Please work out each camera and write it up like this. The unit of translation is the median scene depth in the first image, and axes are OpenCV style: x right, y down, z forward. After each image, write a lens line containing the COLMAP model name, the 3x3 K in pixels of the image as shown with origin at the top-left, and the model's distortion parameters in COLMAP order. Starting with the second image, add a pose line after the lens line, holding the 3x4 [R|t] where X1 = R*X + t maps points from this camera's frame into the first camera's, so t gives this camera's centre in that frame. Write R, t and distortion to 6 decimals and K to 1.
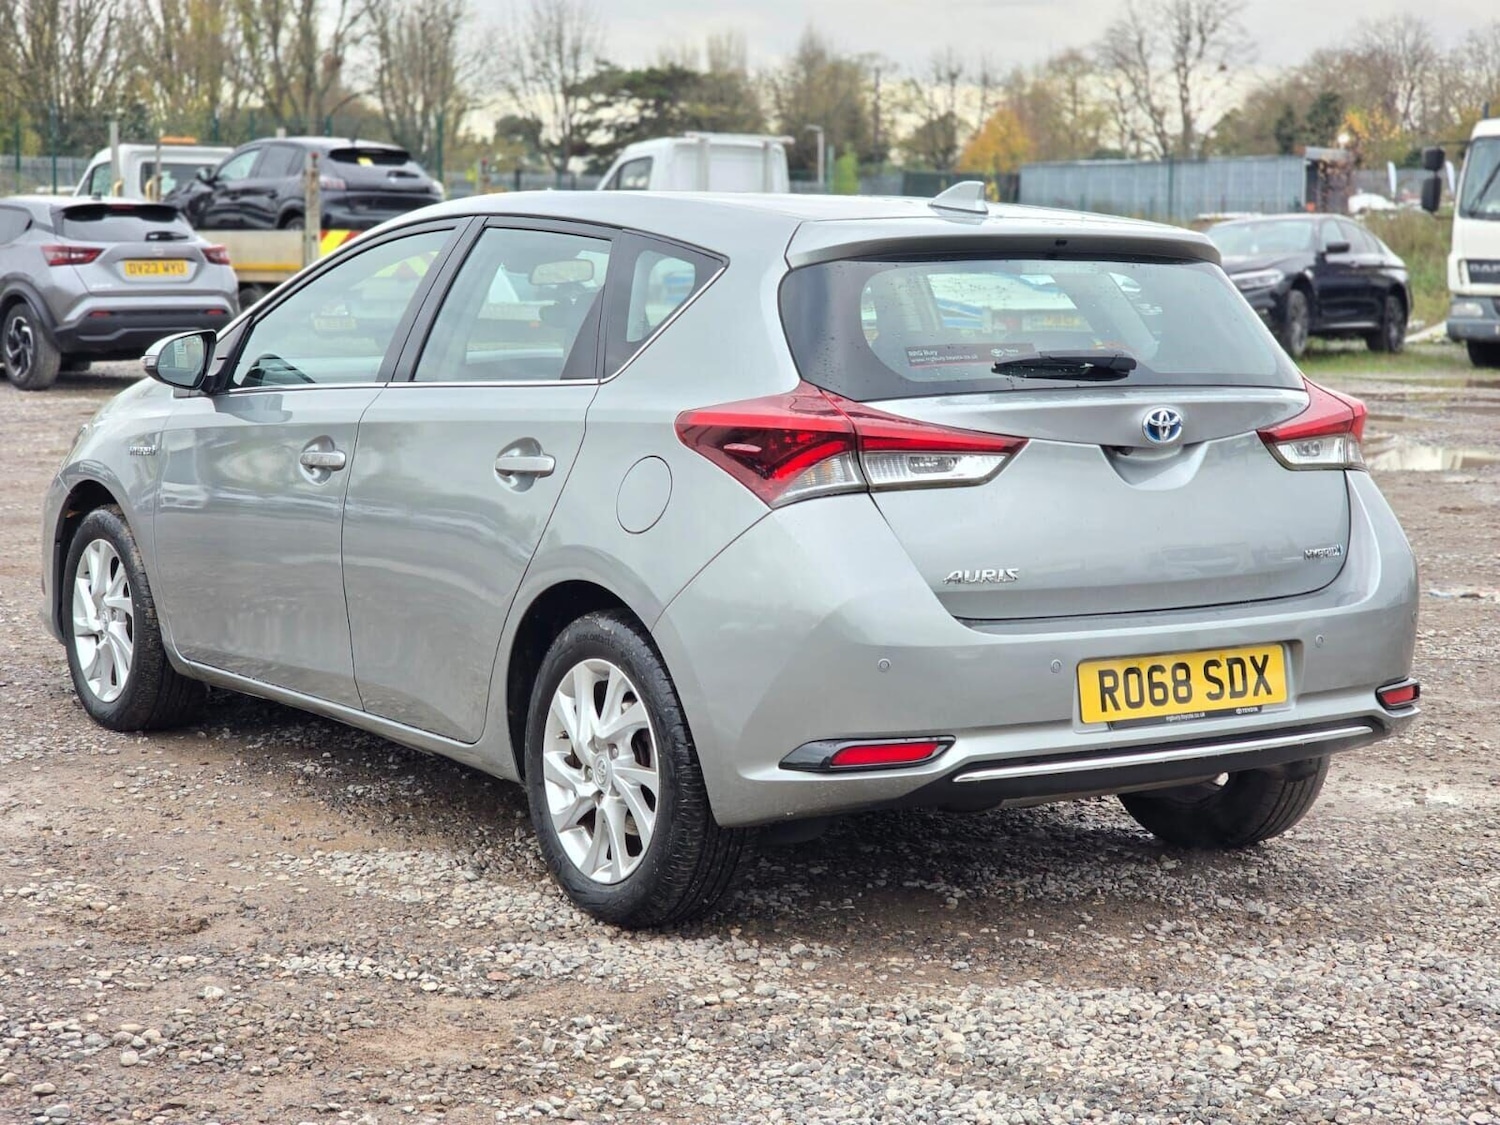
lens RADIAL K [[2840.8, 0, 759.3], [0, 2840.8, 613.2], [0, 0, 1]] dist [-0.027515, 0.844187]
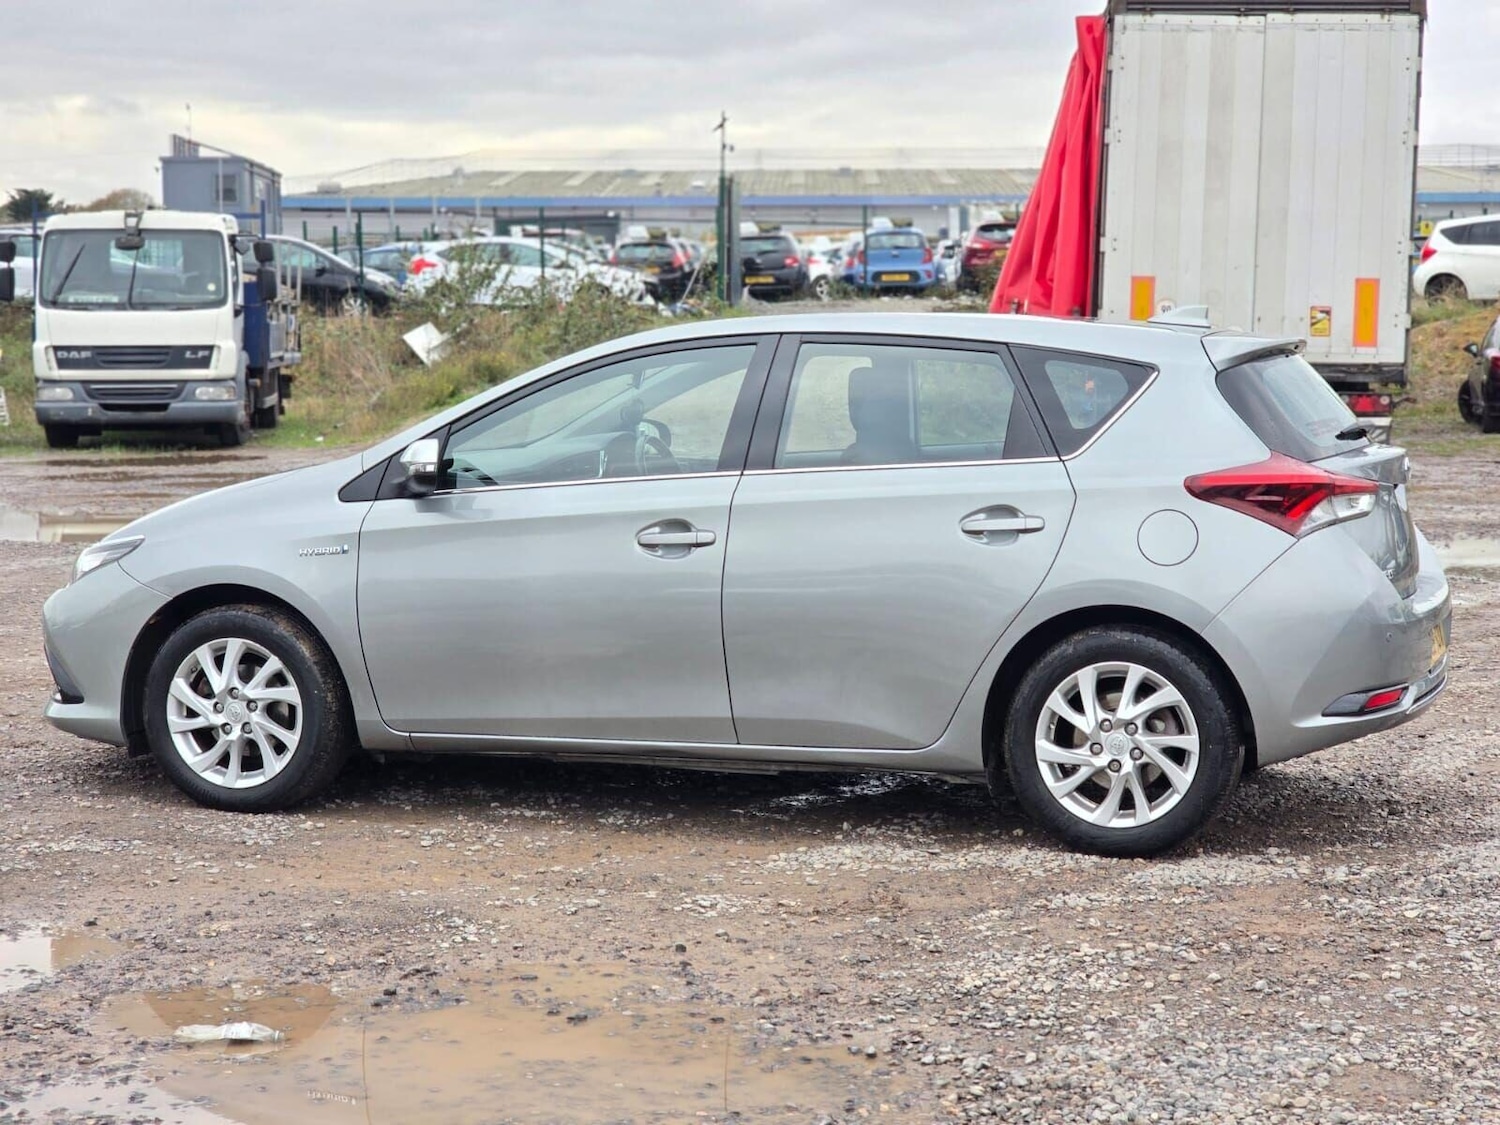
lens RADIAL K [[2840.8, 0, 759.3], [0, 2840.8, 613.2], [0, 0, 1]] dist [-0.027515, 0.844187]
pose [[0.800119, -0.079310, 0.594574, -0.977076], [0.095508, 0.995420, 0.004254, -0.028455], [-0.592188, 0.053383, 0.804029, 0.006715]]
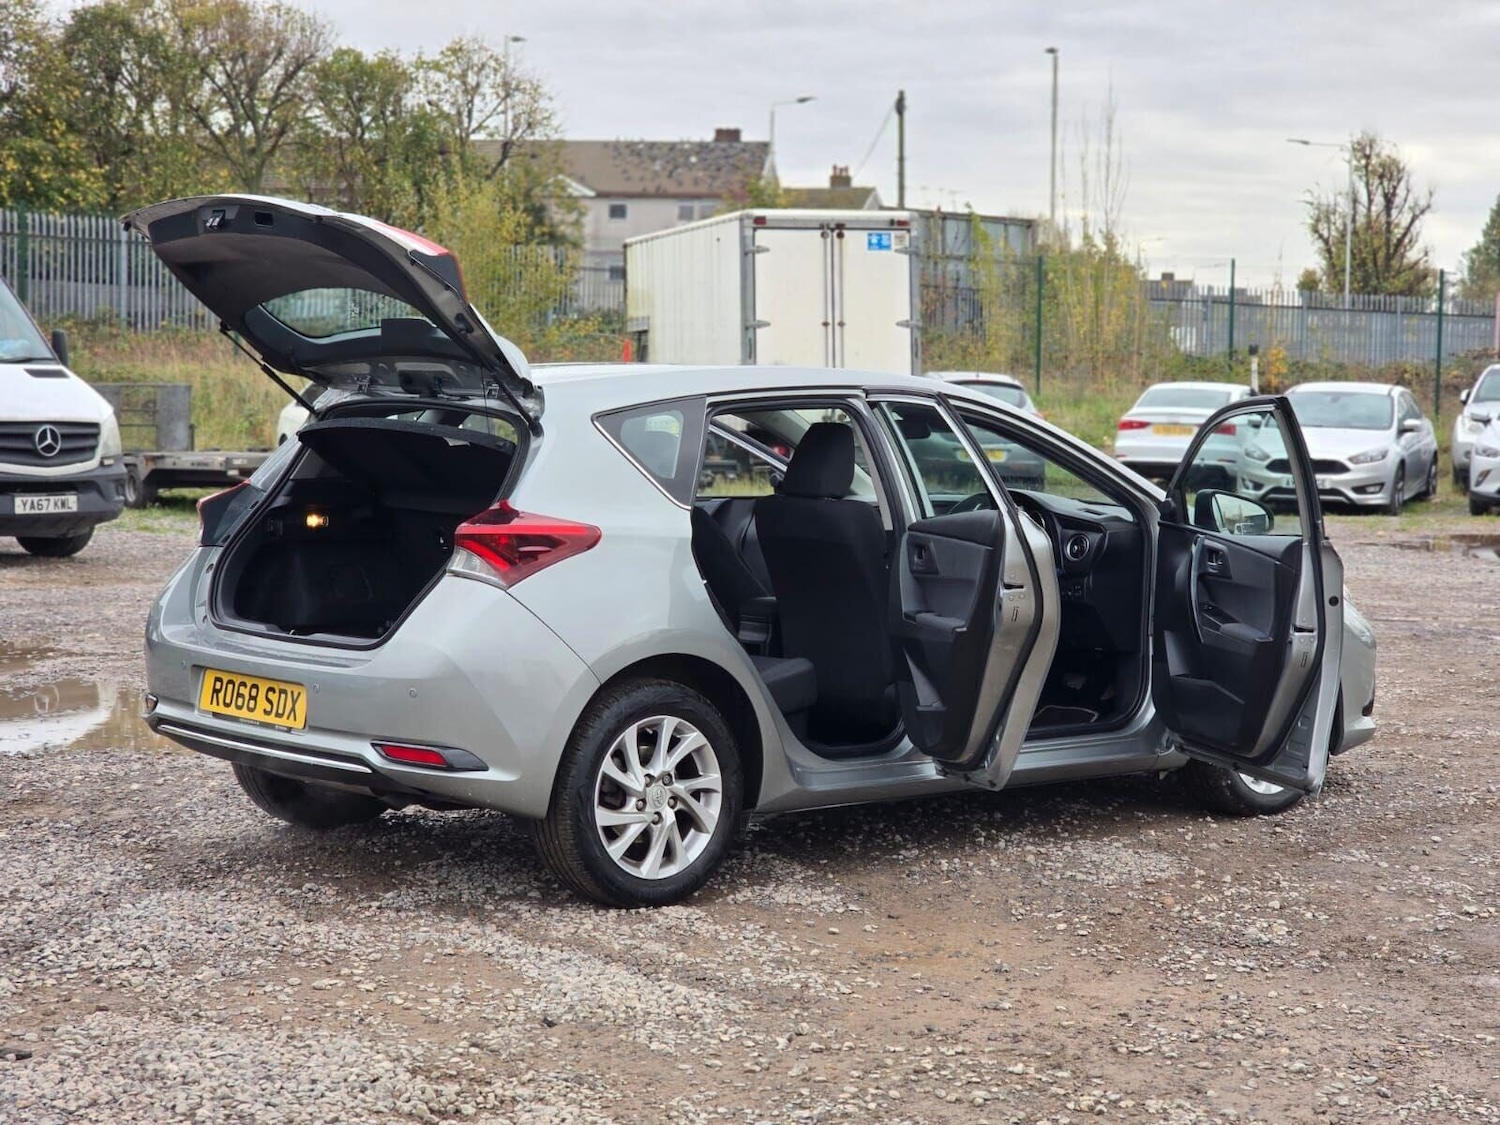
lens RADIAL K [[2849.9, 0, 750.0], [0, 2849.9, 562.5], [0, 0, 1]] dist [0.021373, 0.316106]
pose [[0.130006, 0.054618, -0.990008, 1.532810], [-0.150697, 0.987970, 0.034716, -0.124827], [0.979994, 0.144677, 0.136673, 0.998035]]
